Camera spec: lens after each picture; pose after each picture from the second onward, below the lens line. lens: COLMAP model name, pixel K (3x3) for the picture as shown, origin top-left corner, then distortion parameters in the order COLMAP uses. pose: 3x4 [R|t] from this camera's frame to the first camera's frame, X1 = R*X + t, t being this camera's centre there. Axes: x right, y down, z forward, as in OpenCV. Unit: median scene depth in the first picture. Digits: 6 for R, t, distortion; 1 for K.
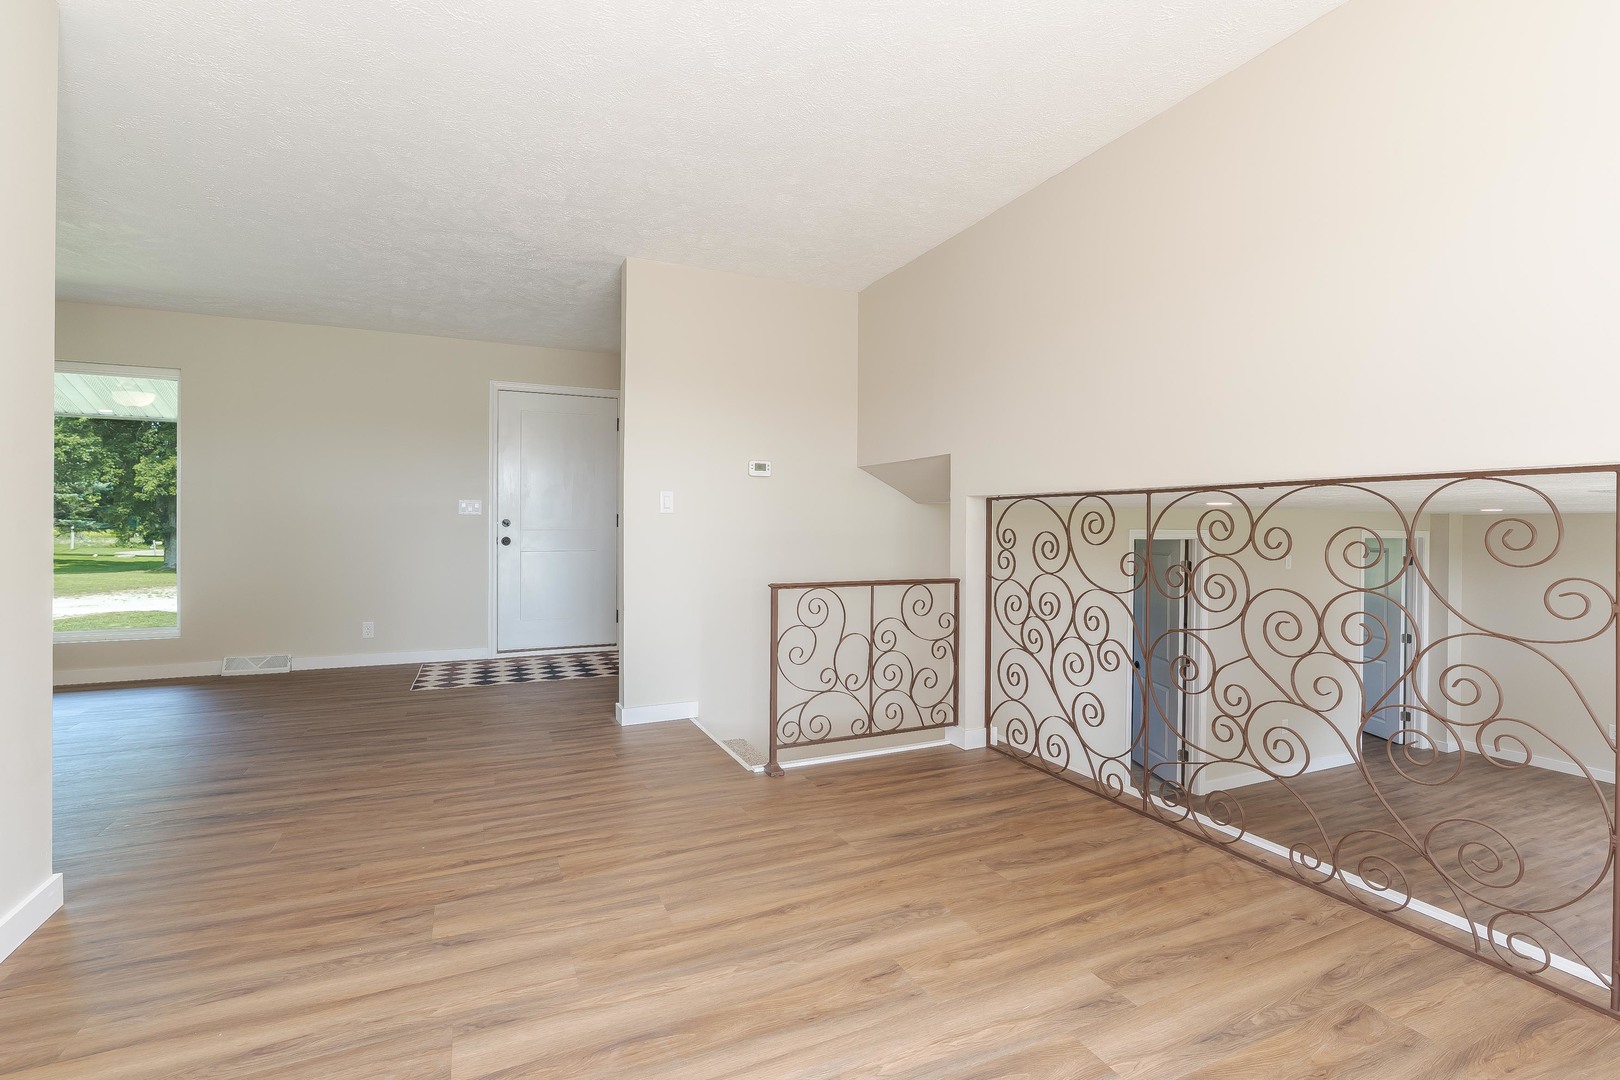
lens RADIAL K [[741.6, 0, 812.2], [0, 741.6, 536.6], [0, 0, 1]] dist [-0.002088, 0.000043]
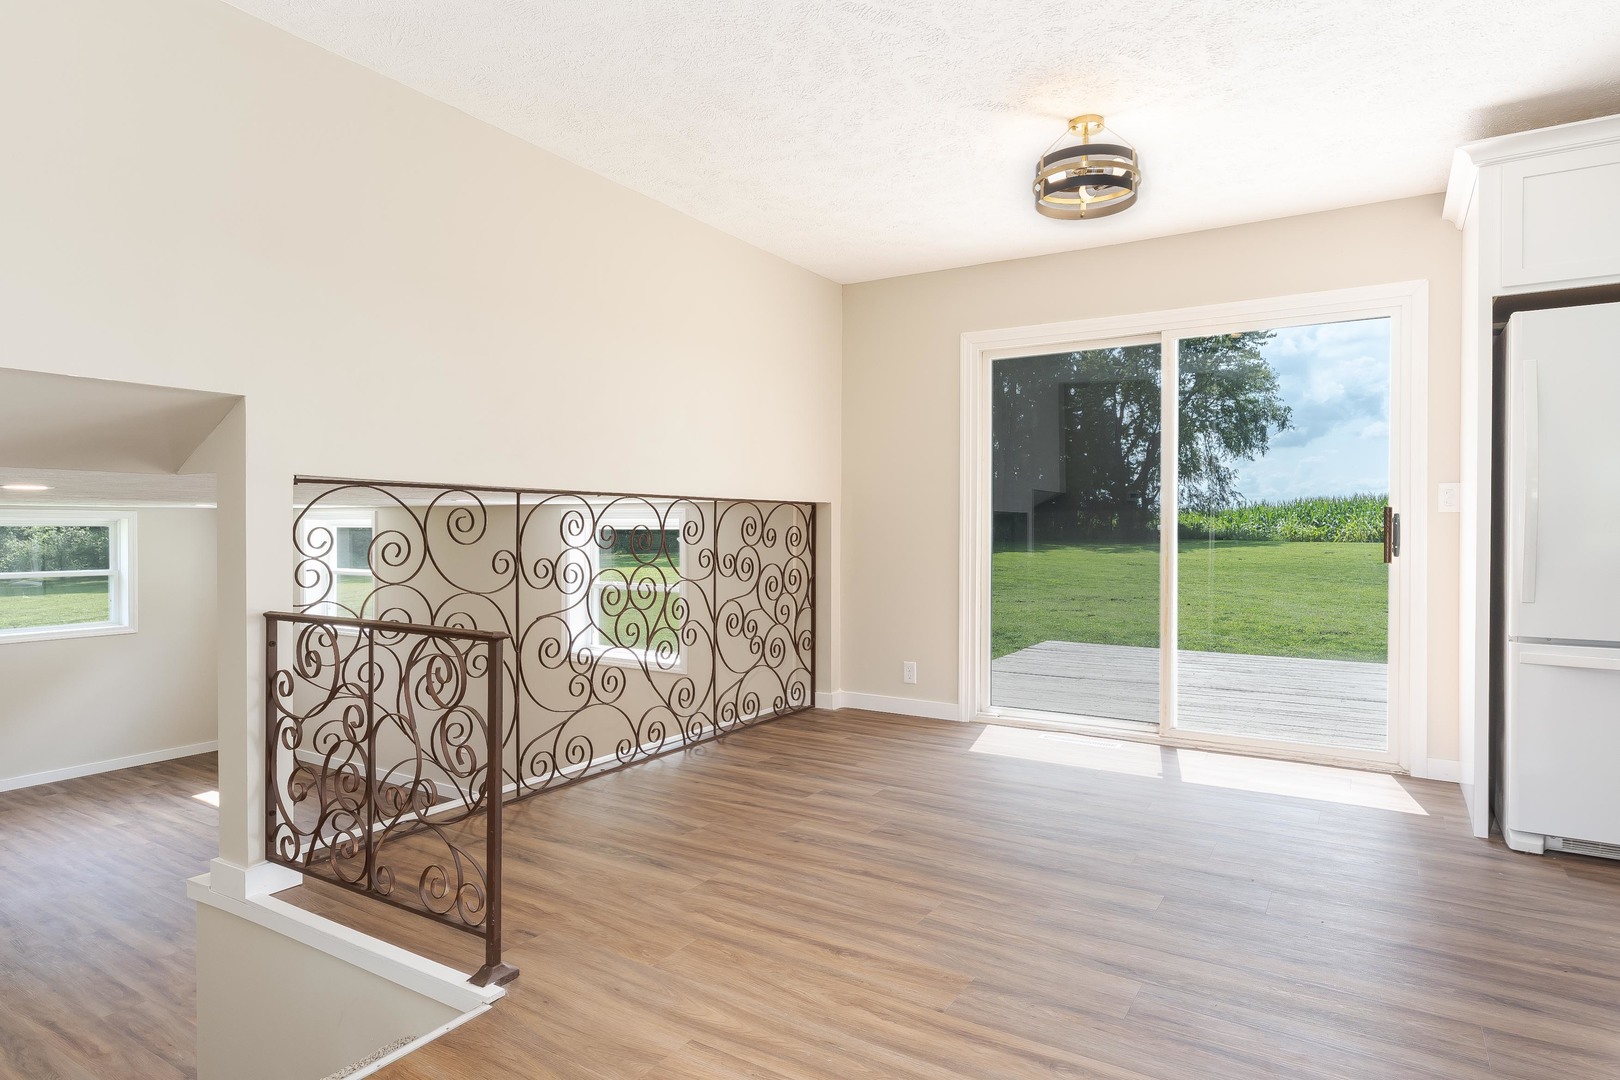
lens RADIAL K [[904.4, 0, 815.3], [0, 904.4, 540.0], [0, 0, 1]] dist [-0.001161, -0.000469]
pose [[-0.552023, -0.018201, 0.833630, -0.977502], [0.005999, 0.999649, 0.025797, -0.025783], [-0.833807, 0.019241, -0.551721, 1.568397]]
